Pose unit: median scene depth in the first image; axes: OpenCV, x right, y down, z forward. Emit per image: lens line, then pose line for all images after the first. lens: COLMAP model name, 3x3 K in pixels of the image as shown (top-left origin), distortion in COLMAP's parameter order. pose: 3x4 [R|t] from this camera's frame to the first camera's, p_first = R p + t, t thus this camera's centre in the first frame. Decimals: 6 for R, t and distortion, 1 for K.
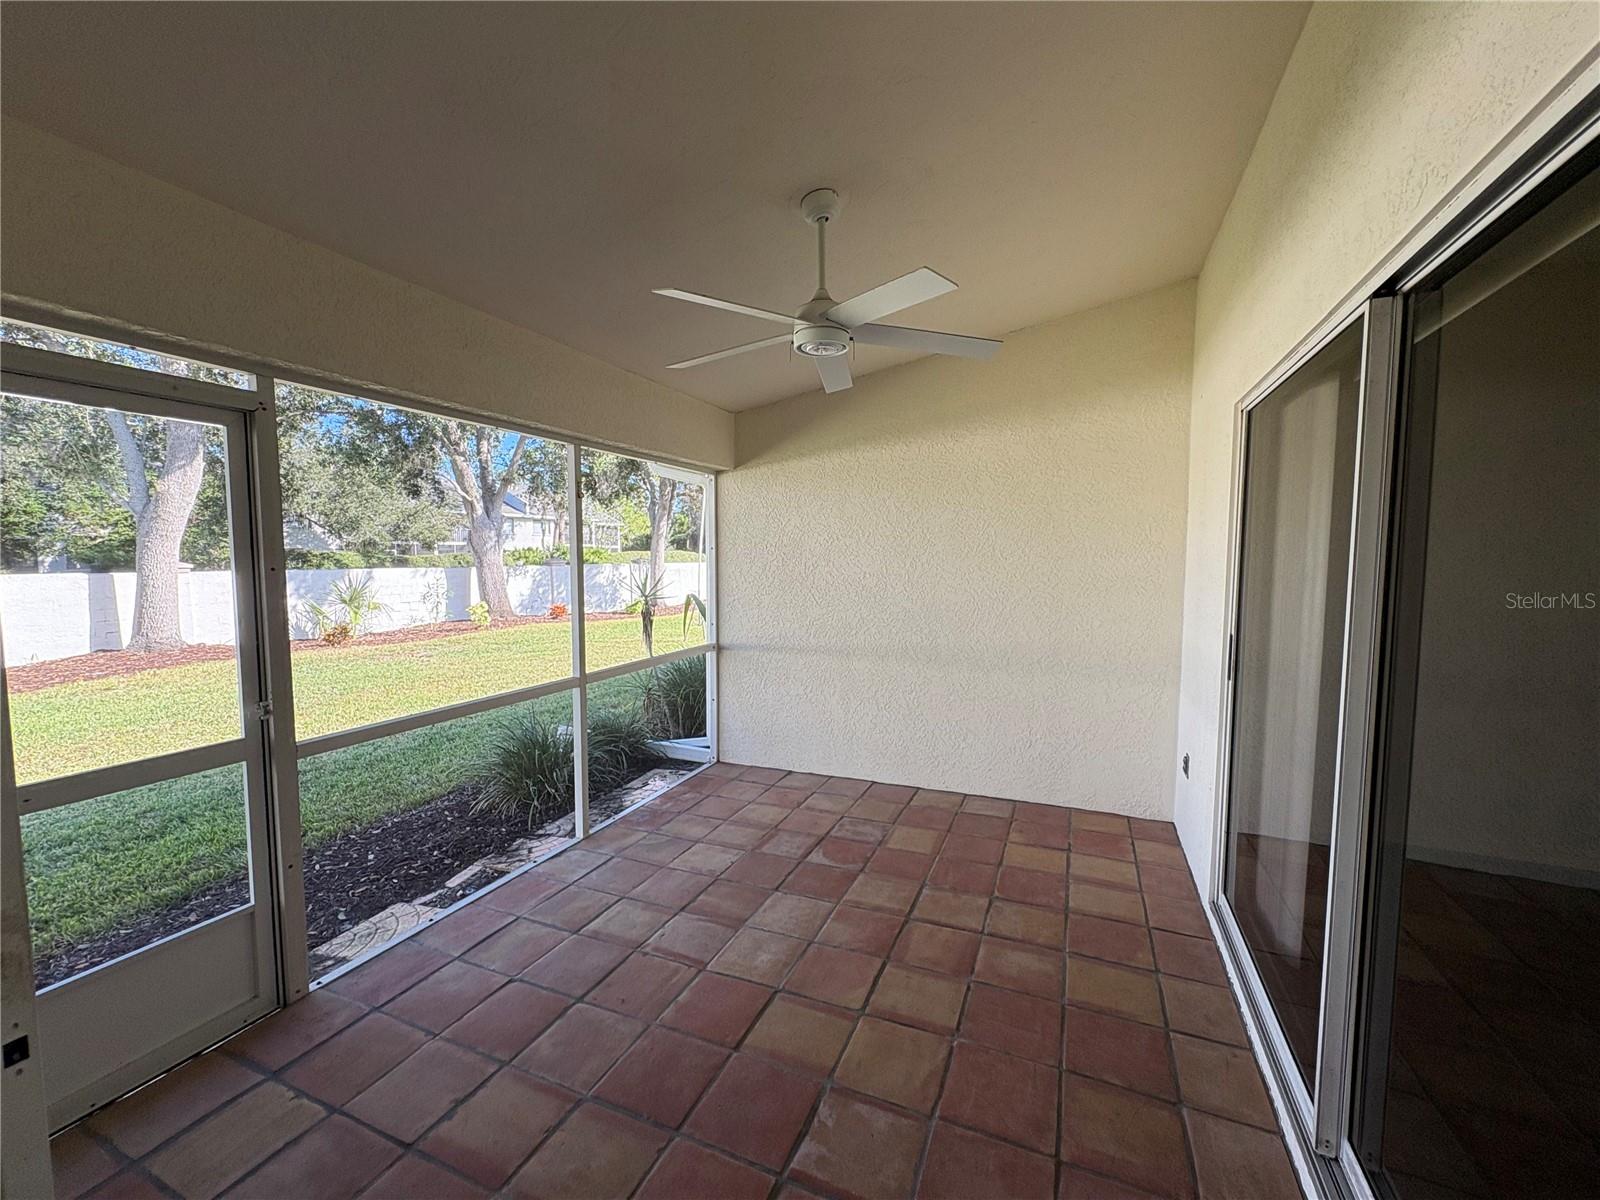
lens RADIAL K [[639.0, 0, 800.0], [0, 639.0, 600.0], [0, 0, 1]] dist [-0.000046, 0.000583]
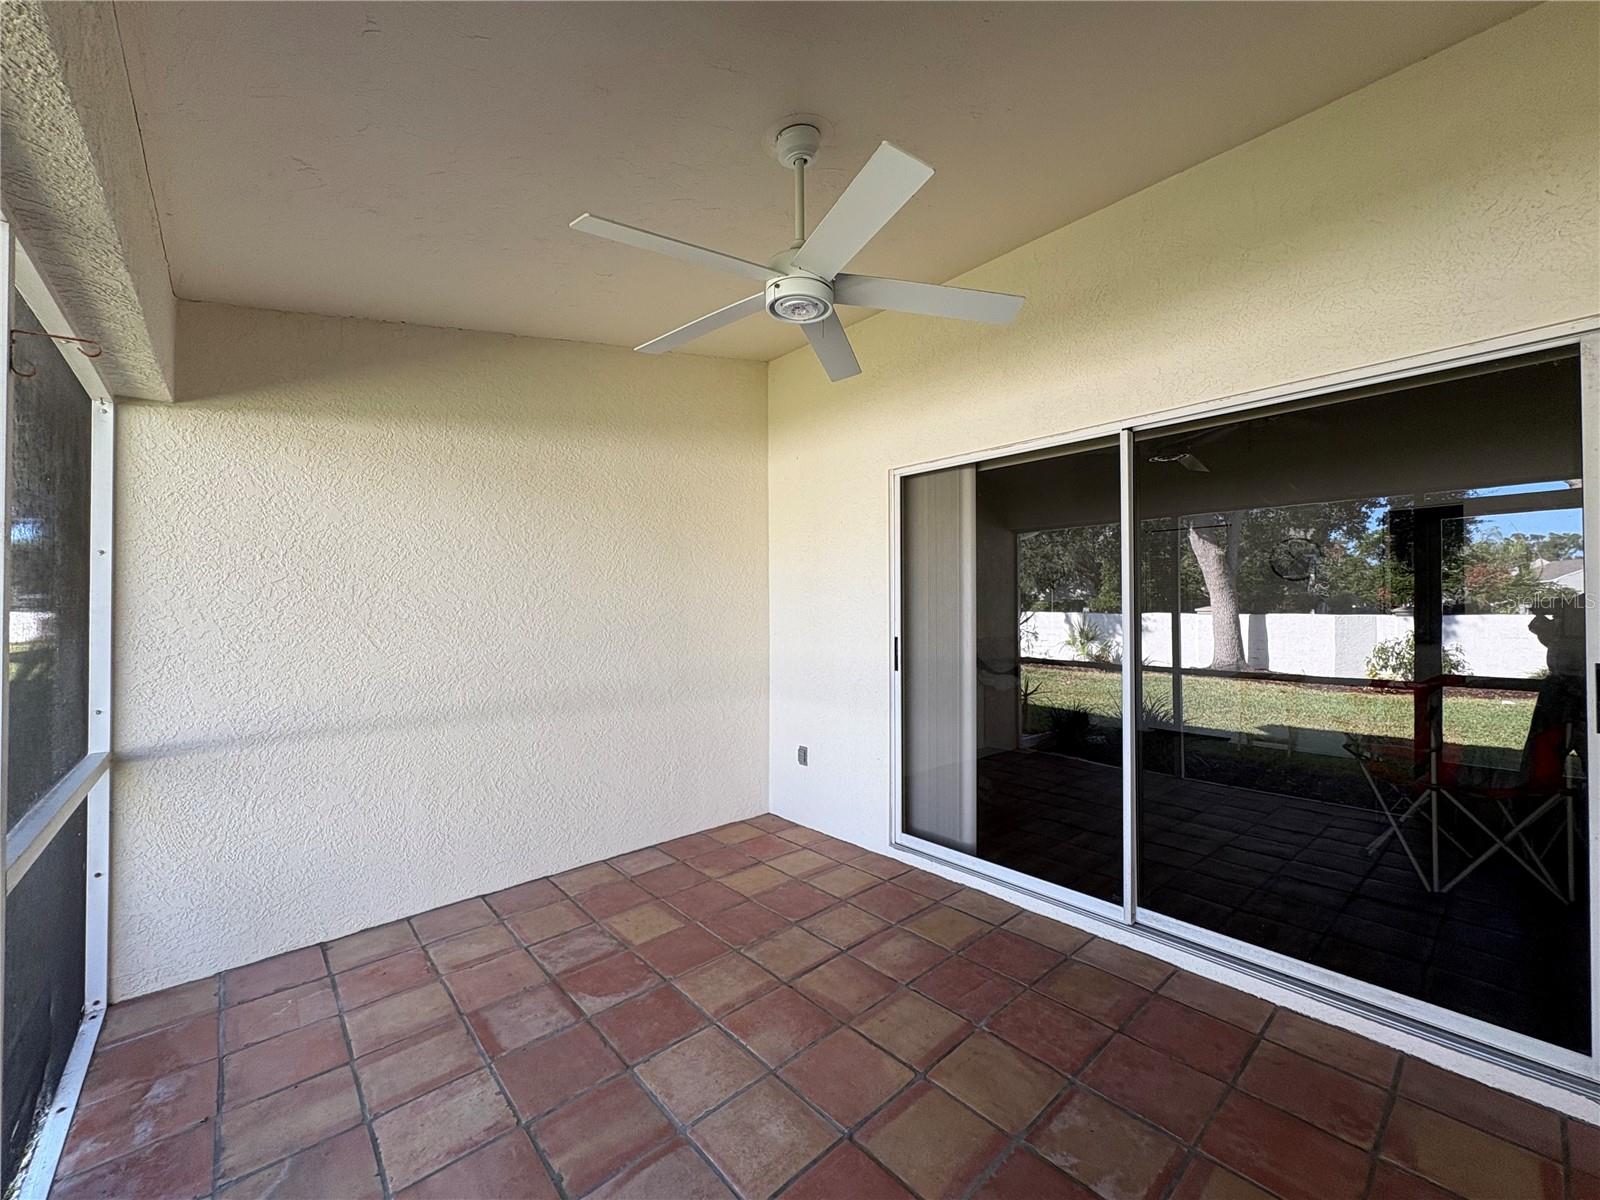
lens RADIAL K [[639.0, 0, 800.0], [0, 639.0, 600.0], [0, 0, 1]] dist [-0.000046, 0.000583]
pose [[0.421694, 0.008630, 0.906697, -0.488652], [0.066056, 0.997005, -0.040211, 0.012079], [-0.904329, 0.076850, 0.419861, 0.460941]]
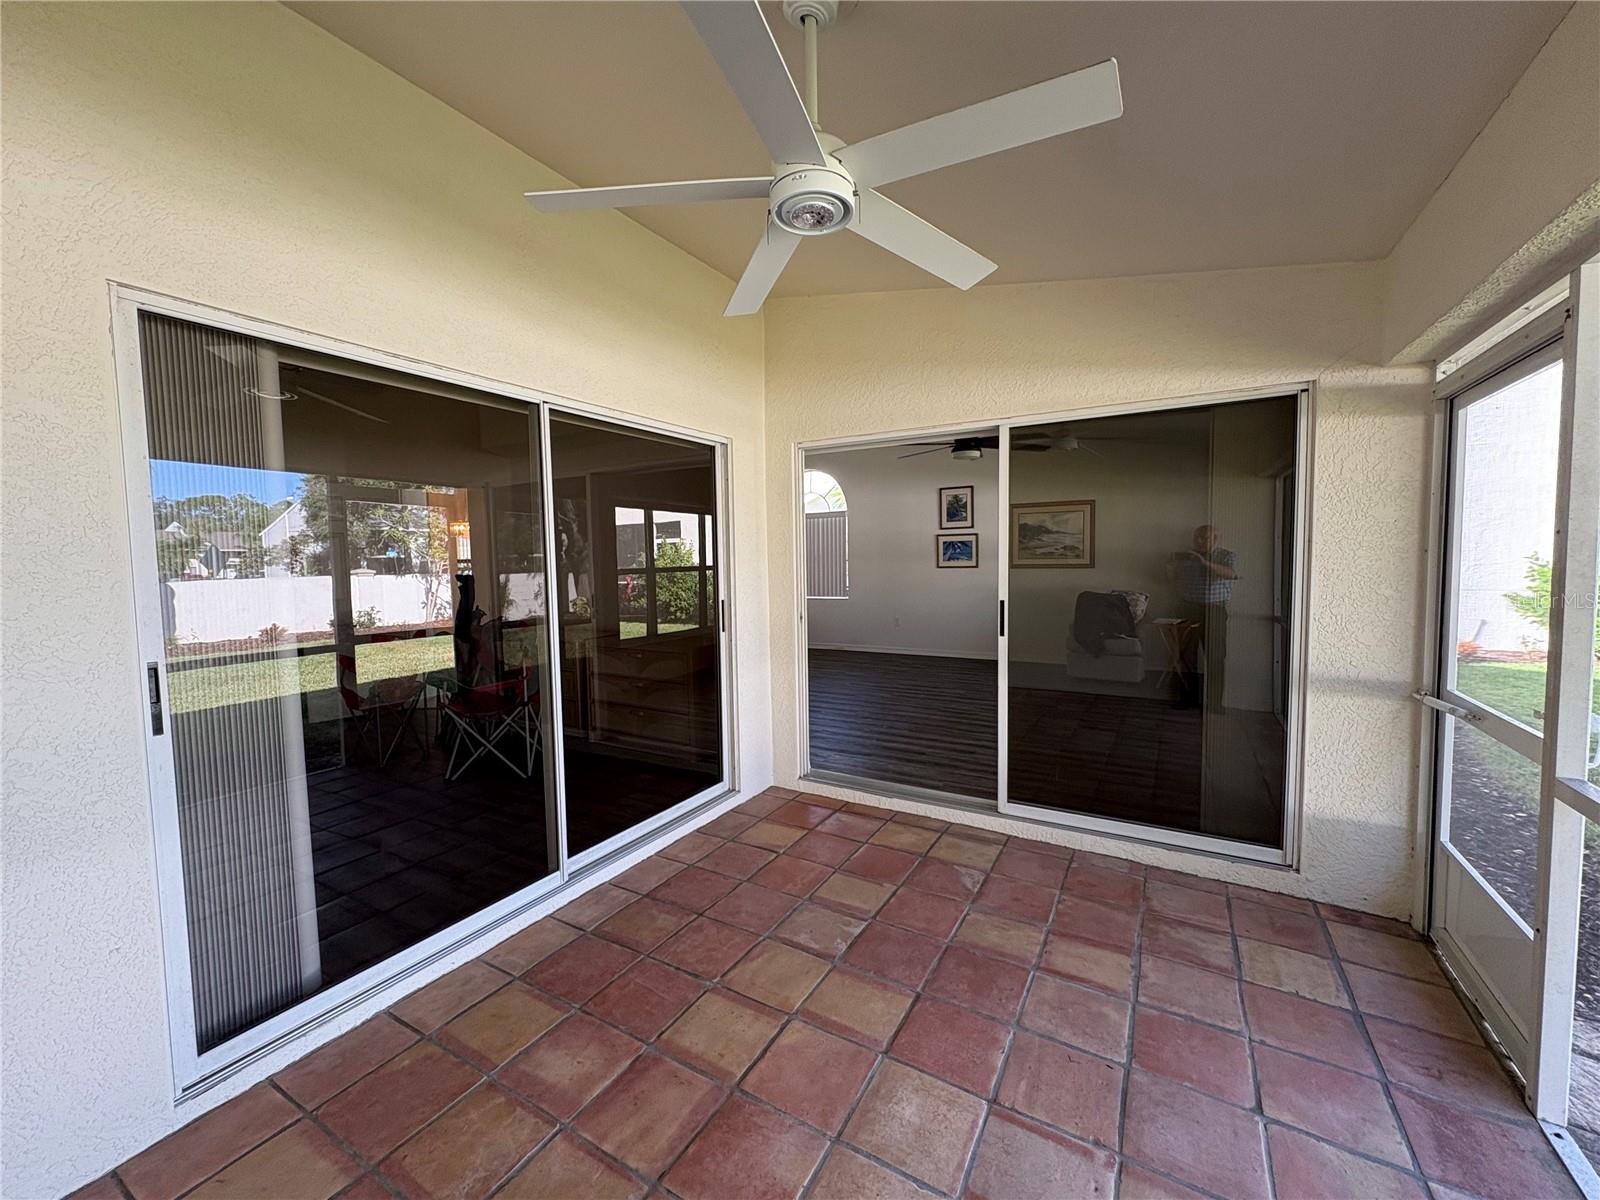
lens RADIAL K [[639.0, 0, 800.0], [0, 639.0, 600.0], [0, 0, 1]] dist [-0.000046, 0.000583]
pose [[-0.993444, 0.010765, 0.113809, -0.018044], [0.025581, 0.991244, 0.129541, -0.053961], [-0.111418, 0.131603, -0.985021, 1.163941]]
